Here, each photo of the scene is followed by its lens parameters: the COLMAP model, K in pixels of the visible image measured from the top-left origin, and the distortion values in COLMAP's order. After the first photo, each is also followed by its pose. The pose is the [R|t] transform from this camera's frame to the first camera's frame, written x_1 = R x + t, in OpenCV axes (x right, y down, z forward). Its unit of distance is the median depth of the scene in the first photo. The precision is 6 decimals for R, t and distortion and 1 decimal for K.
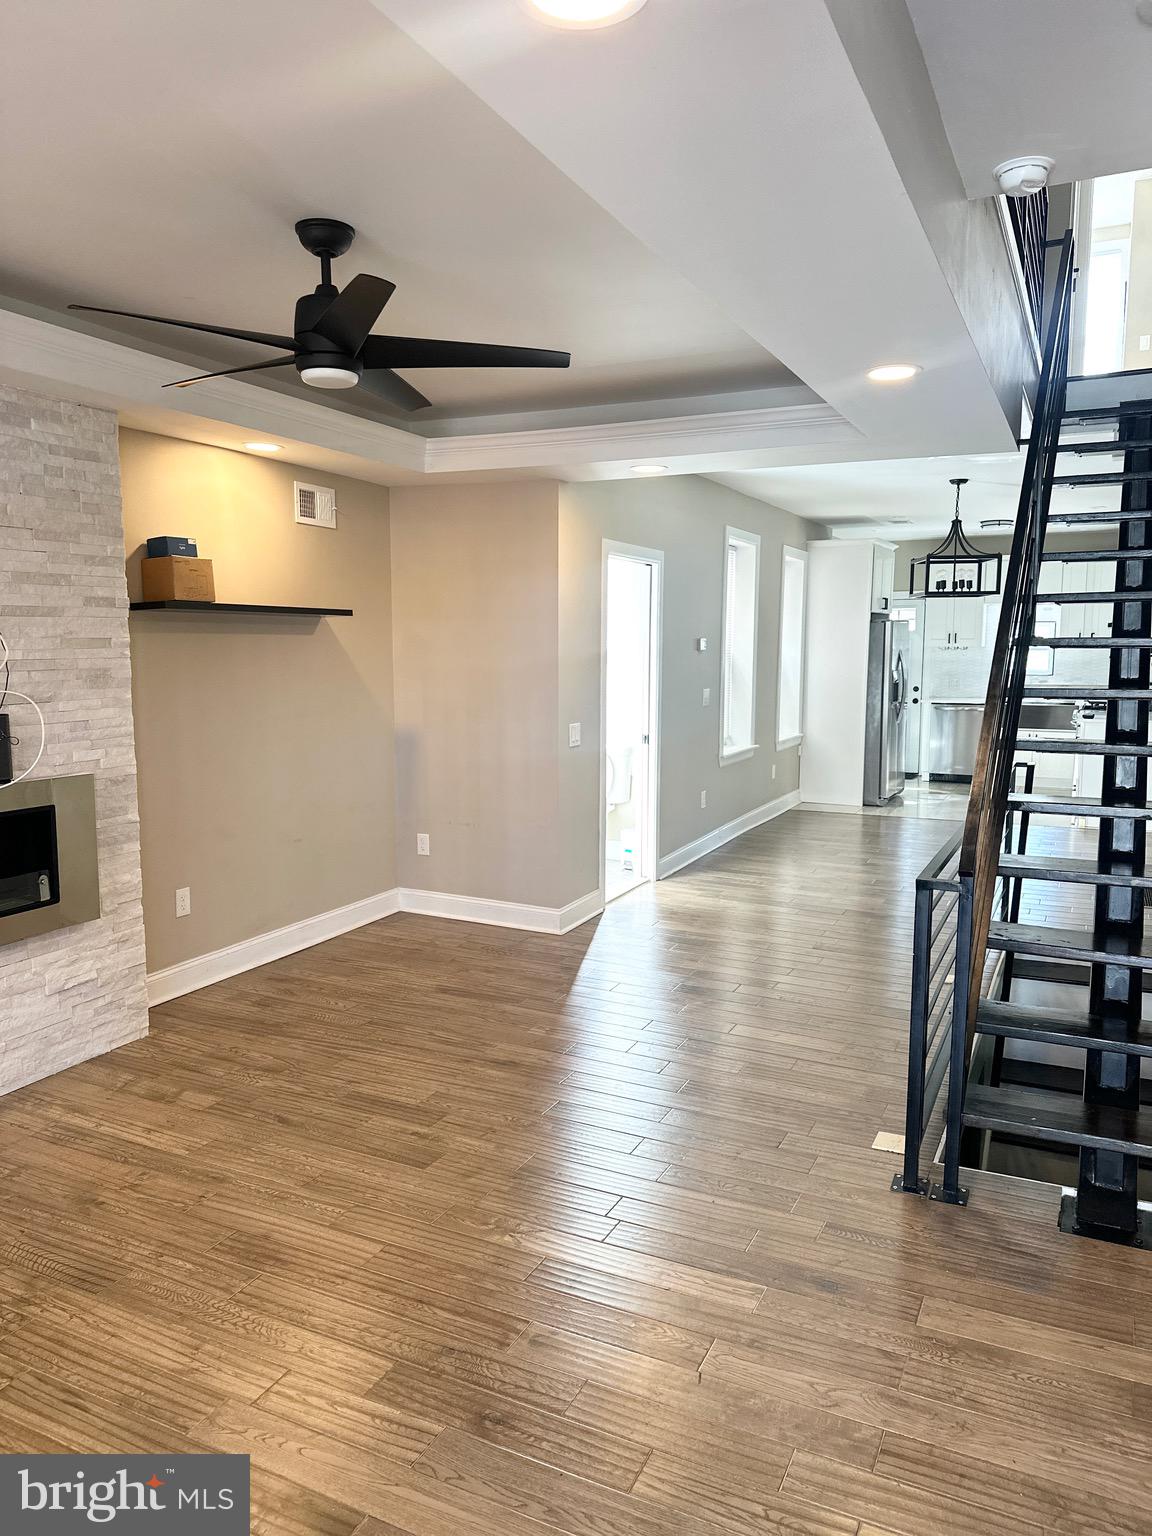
lens RADIAL K [[1080.5, 0, 576.6], [0, 1080.5, 772.9], [0, 0, 1]] dist [0.122986, -0.198580]
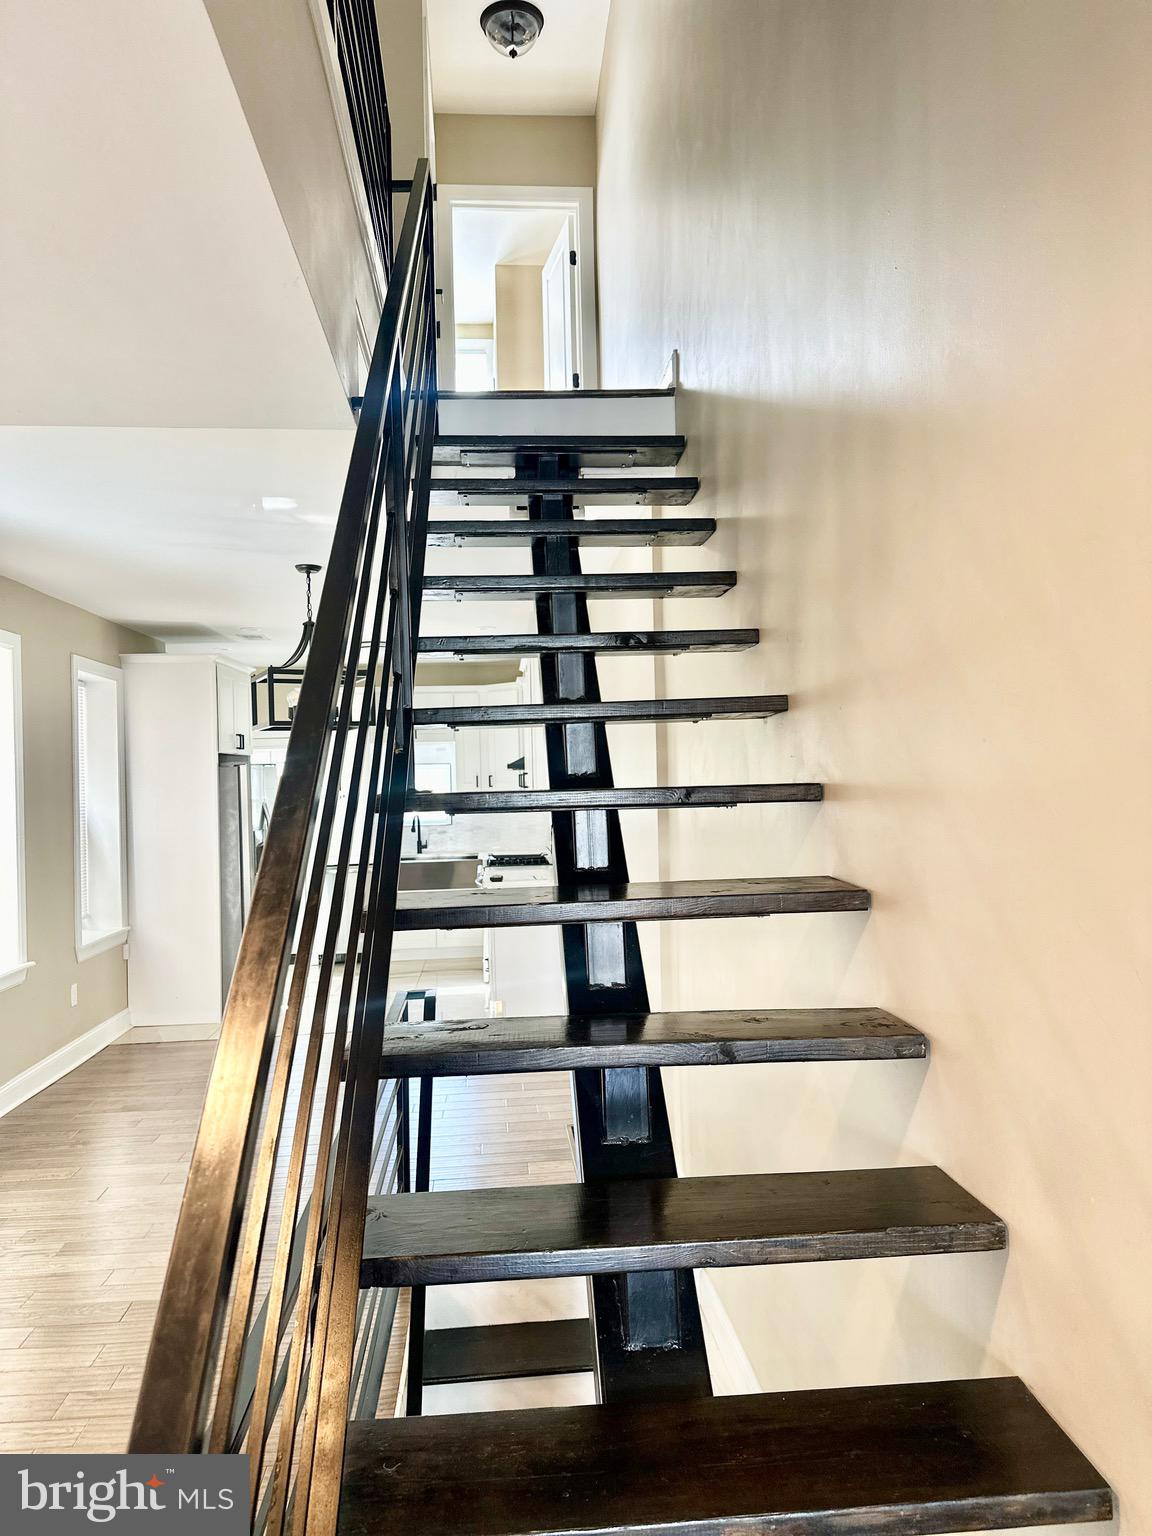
lens RADIAL K [[1080.5, 0, 576.6], [0, 1080.5, 772.9], [0, 0, 1]] dist [0.122986, -0.198580]
pose [[0.865634, -0.021425, 0.500218, 0.136338], [0.086750, 0.990391, -0.107703, -0.042292], [-0.493104, 0.136625, 0.859175, 0.313537]]
